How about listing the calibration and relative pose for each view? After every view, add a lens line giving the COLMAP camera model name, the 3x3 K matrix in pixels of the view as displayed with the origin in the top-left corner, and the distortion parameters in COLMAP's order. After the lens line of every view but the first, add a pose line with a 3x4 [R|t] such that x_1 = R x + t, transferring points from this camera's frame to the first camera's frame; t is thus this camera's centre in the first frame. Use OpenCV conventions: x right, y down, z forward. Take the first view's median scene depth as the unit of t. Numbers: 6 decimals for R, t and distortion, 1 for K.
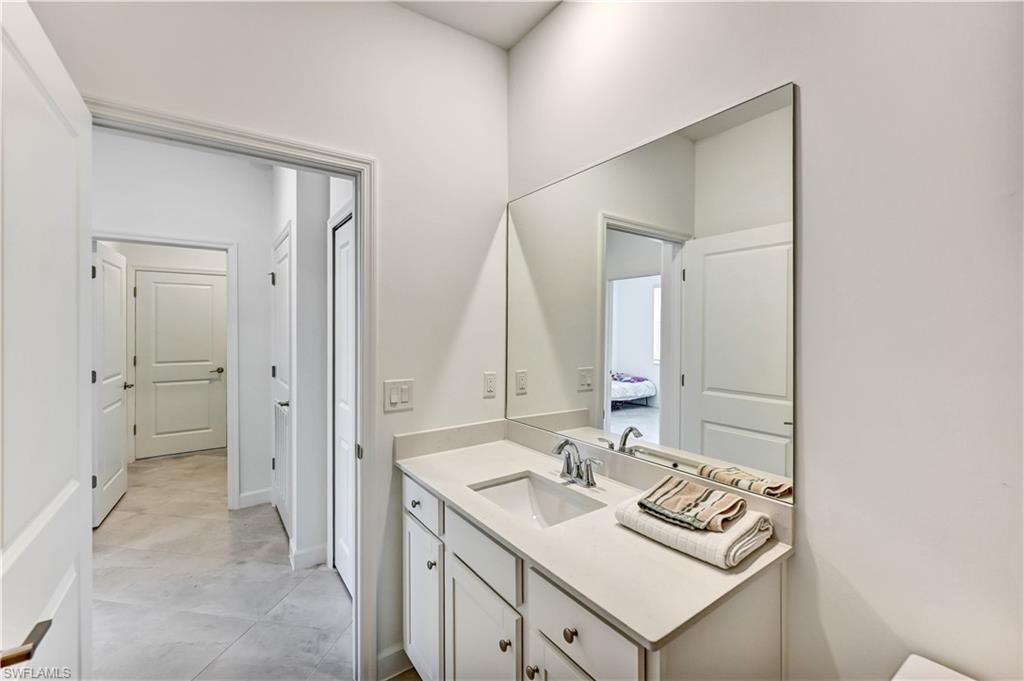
lens RADIAL K [[414.9, 0, 510.2], [0, 414.9, 332.1], [0, 0, 1]] dist [-0.000091, 0.000331]
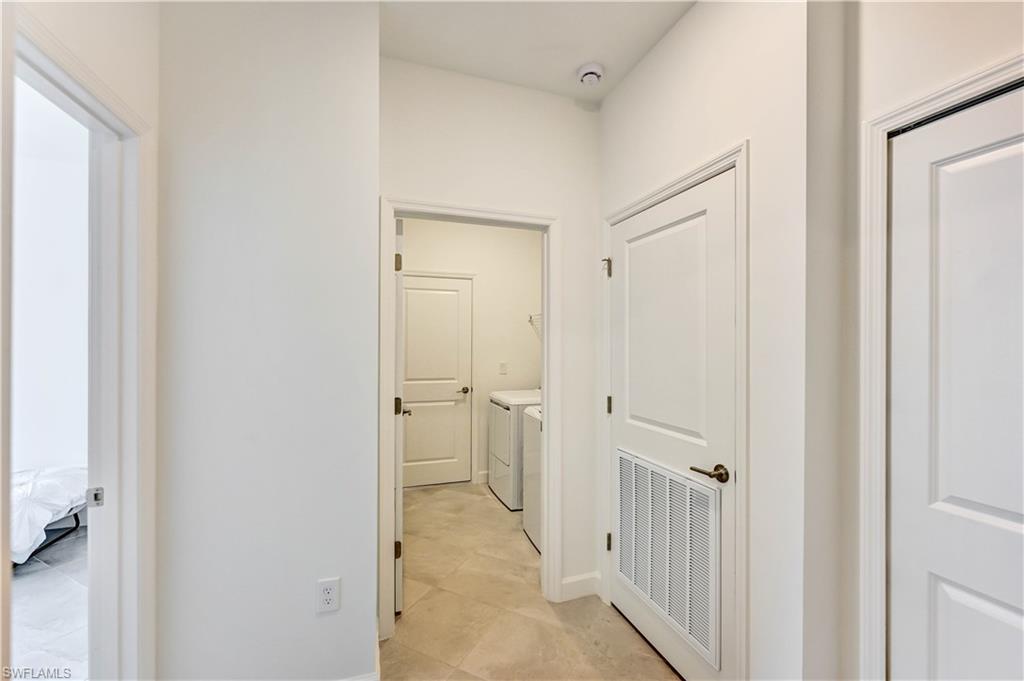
lens RADIAL K [[414.9, 0, 519.5], [0, 414.9, 342.6], [0, 0, 1]] dist [-0.000091, 0.000331]
pose [[0.960283, -0.001184, -0.279024, -0.379837], [-0.000033, 0.999991, -0.004358, -0.002308], [0.279027, 0.004194, 0.960274, 0.227172]]
